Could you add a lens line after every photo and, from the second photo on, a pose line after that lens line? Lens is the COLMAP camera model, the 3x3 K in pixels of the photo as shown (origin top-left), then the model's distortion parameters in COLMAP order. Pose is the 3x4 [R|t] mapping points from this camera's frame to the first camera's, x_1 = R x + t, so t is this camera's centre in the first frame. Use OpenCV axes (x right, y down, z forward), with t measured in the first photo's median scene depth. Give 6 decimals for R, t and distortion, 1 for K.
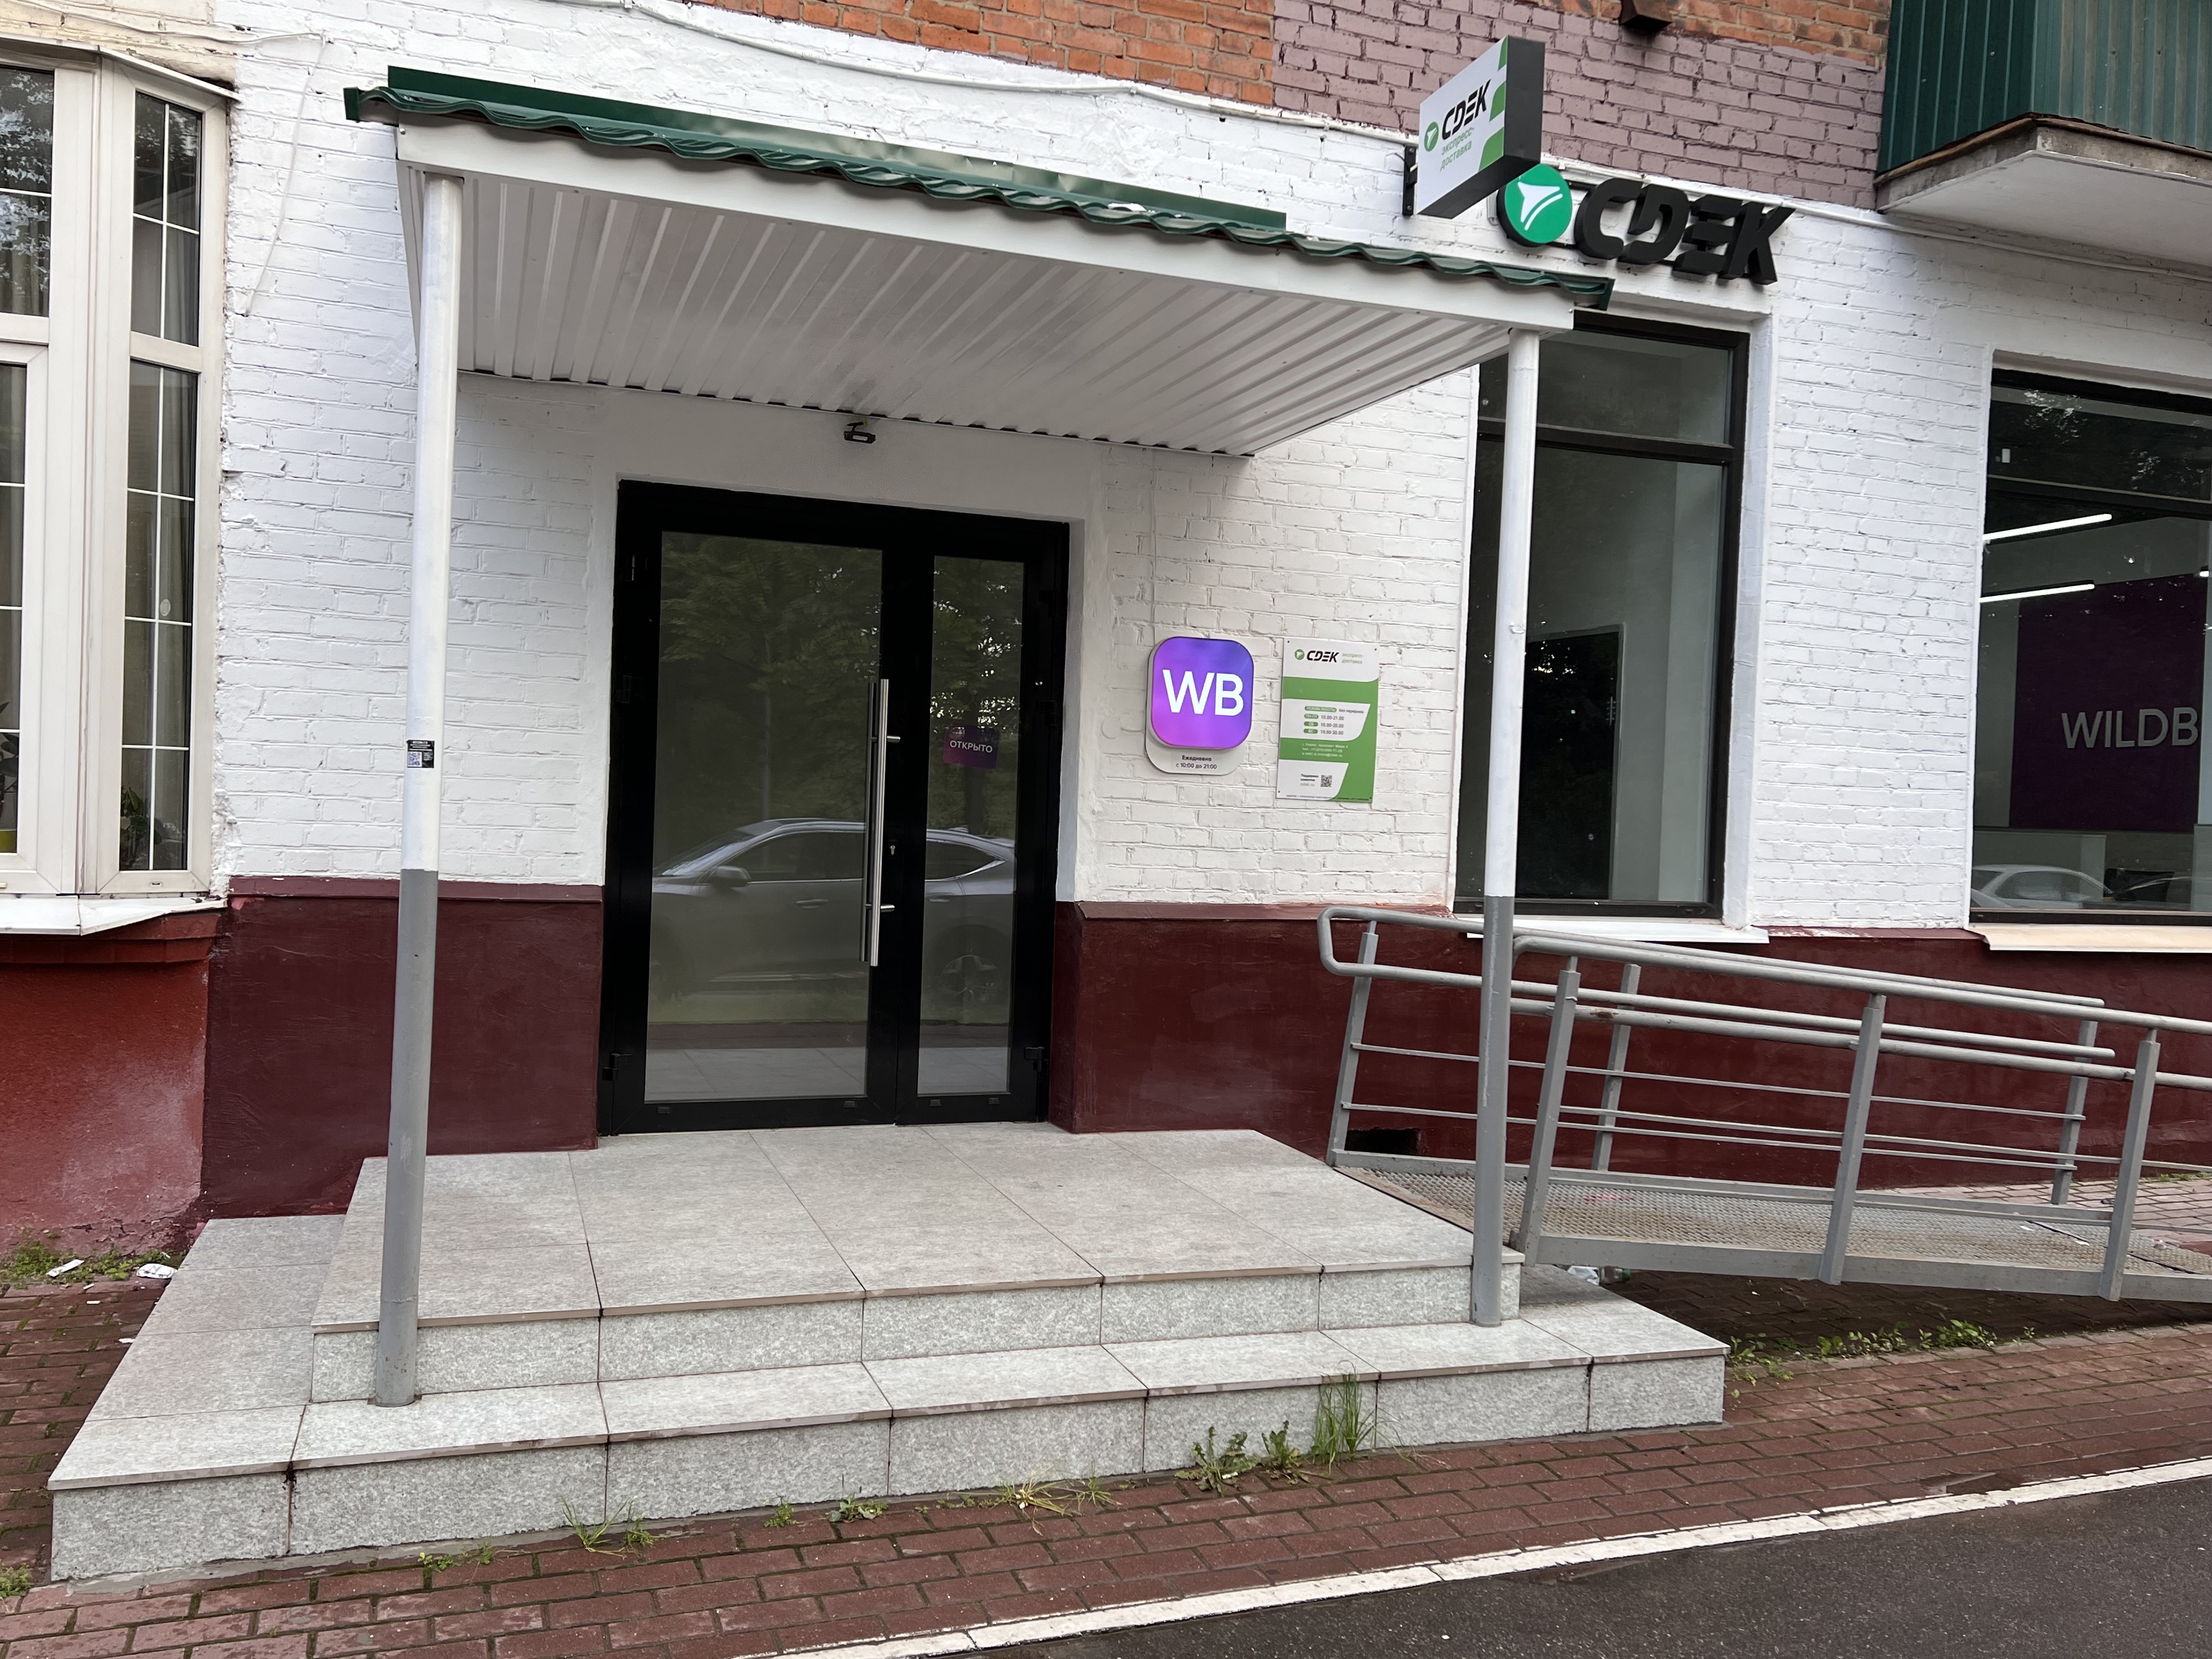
lens RADIAL K [[1833.5, 0, 1106.0], [0, 1833.5, 829.5], [0, 0, 1]] dist [0.126712, -0.342462]
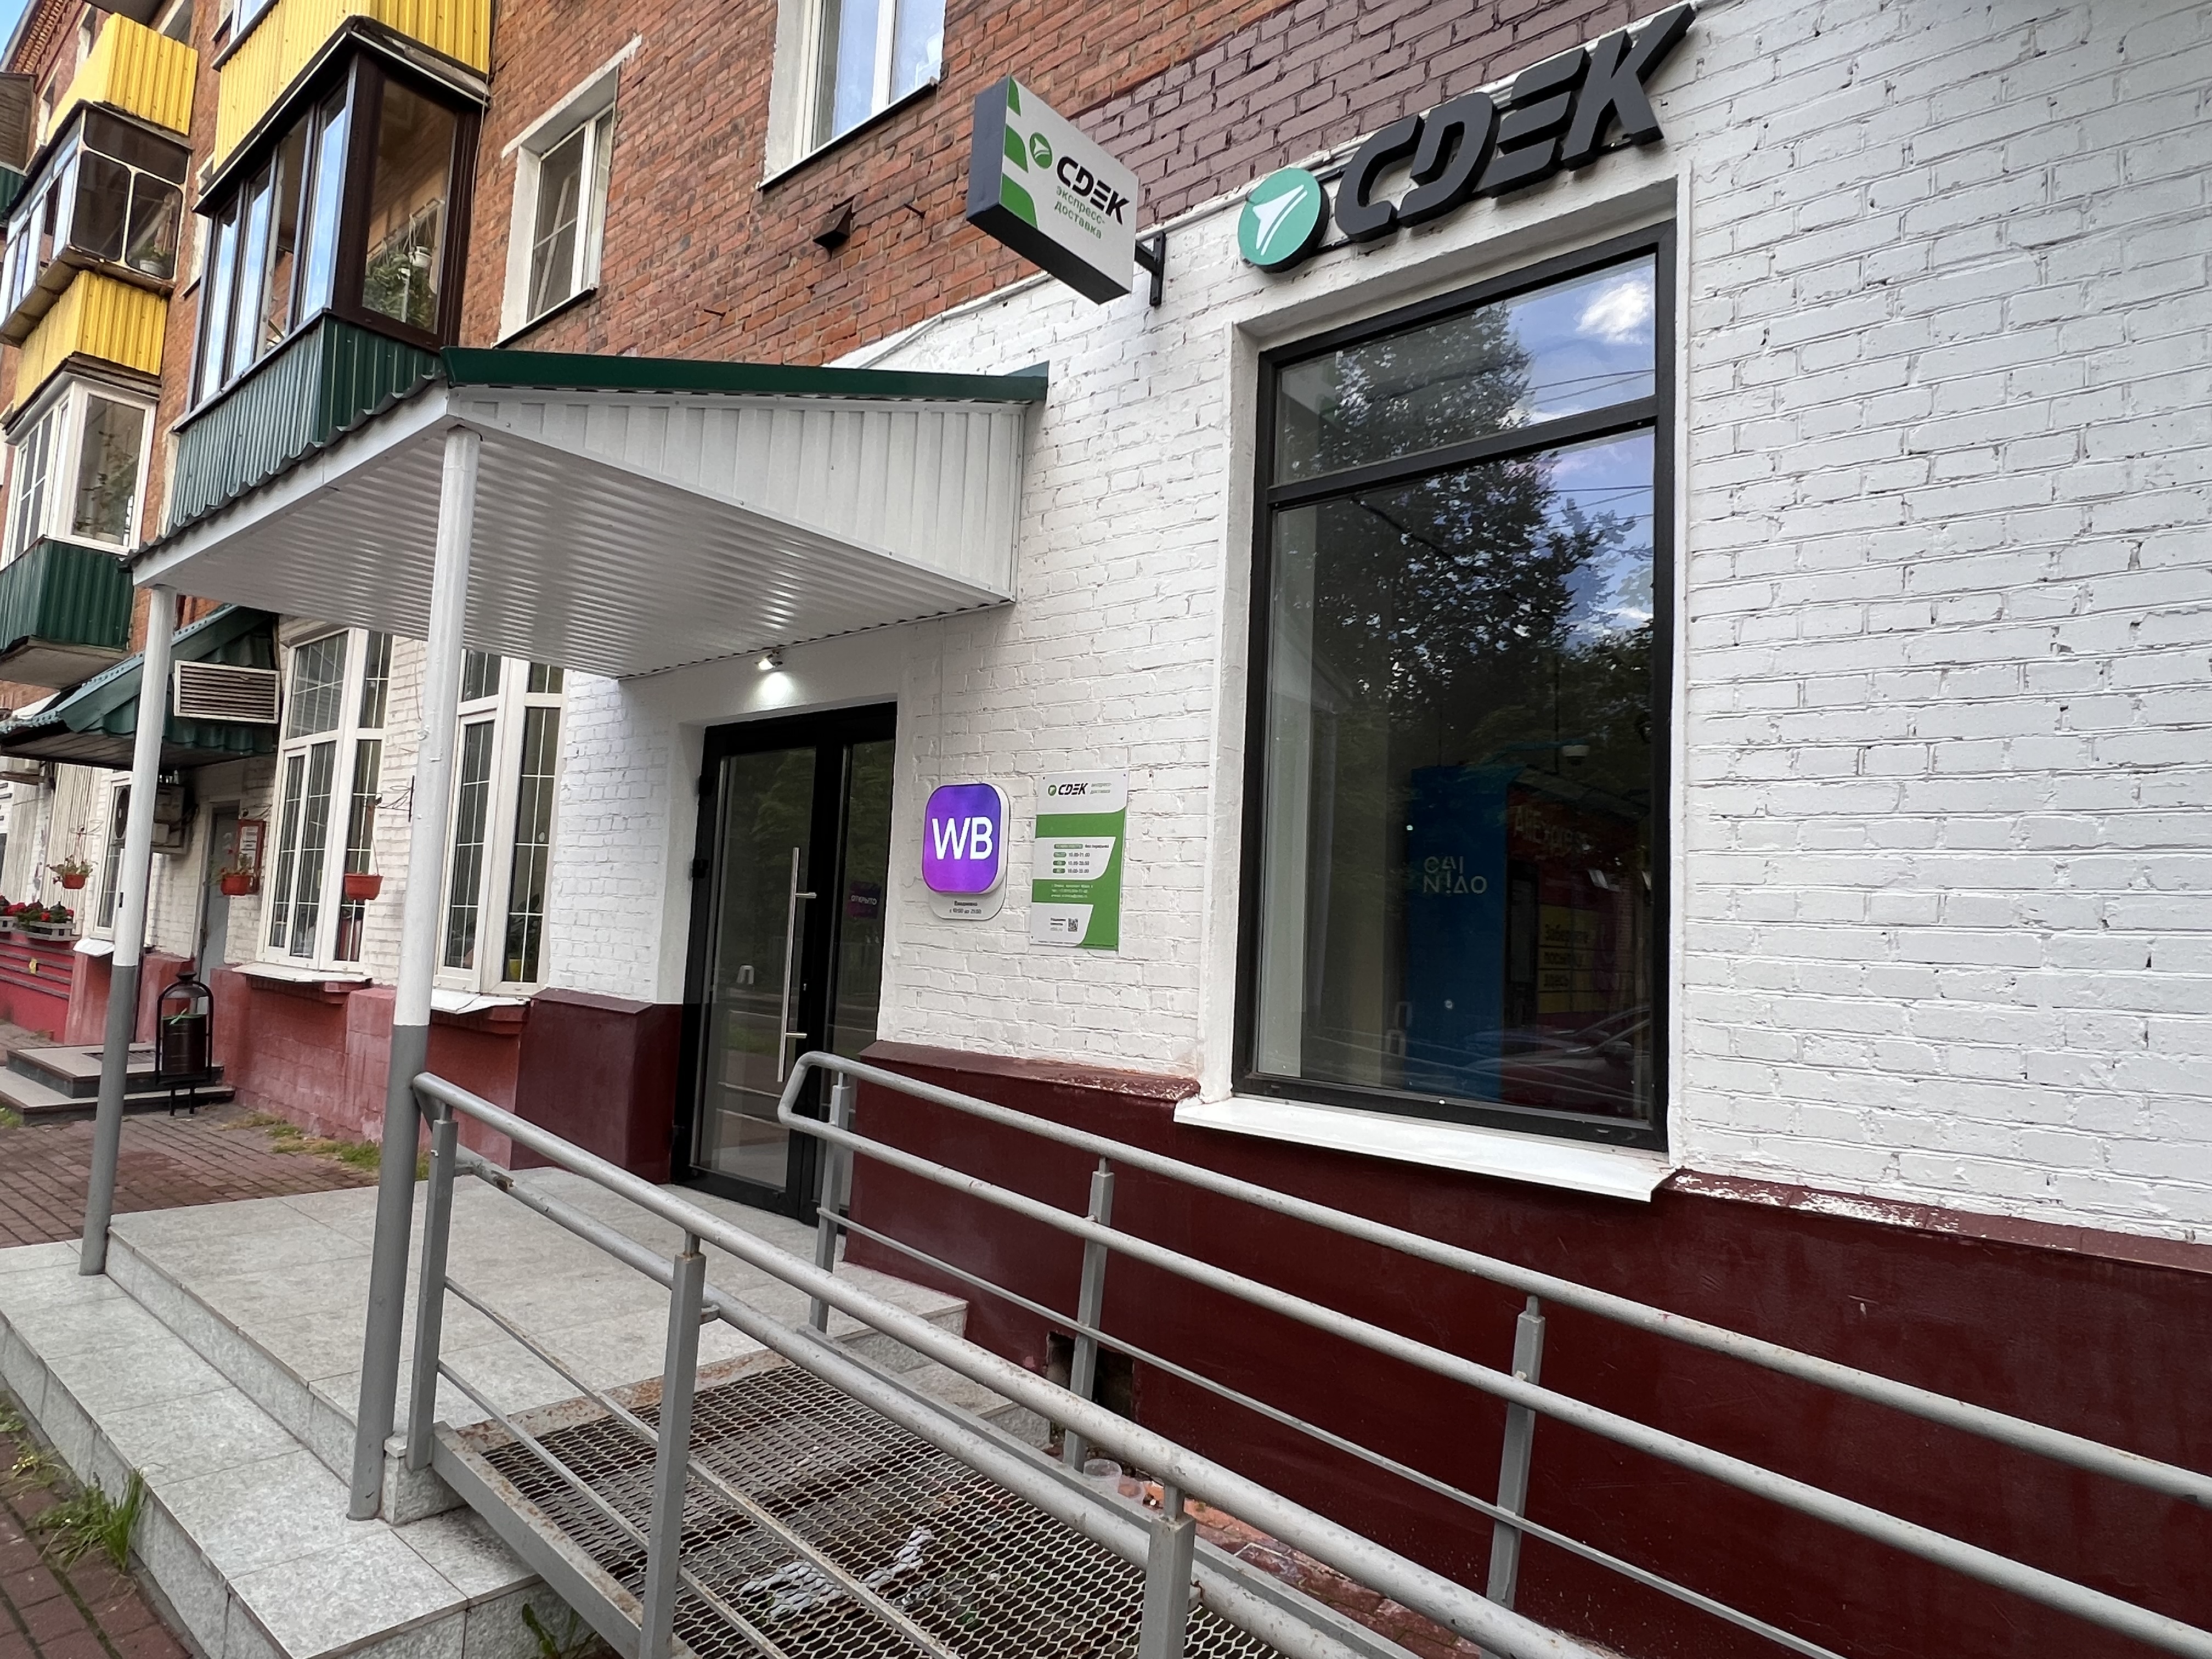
lens RADIAL K [[1223.0, 0, 1106.0], [0, 1223.0, 829.5], [0, 0, 1]] dist [0.001322, -0.002545]
pose [[0.517920, -0.091008, -0.850574, 0.640783], [-0.044805, 0.990074, -0.133217, 0.006374], [0.854255, 0.107106, 0.508702, 0.700620]]
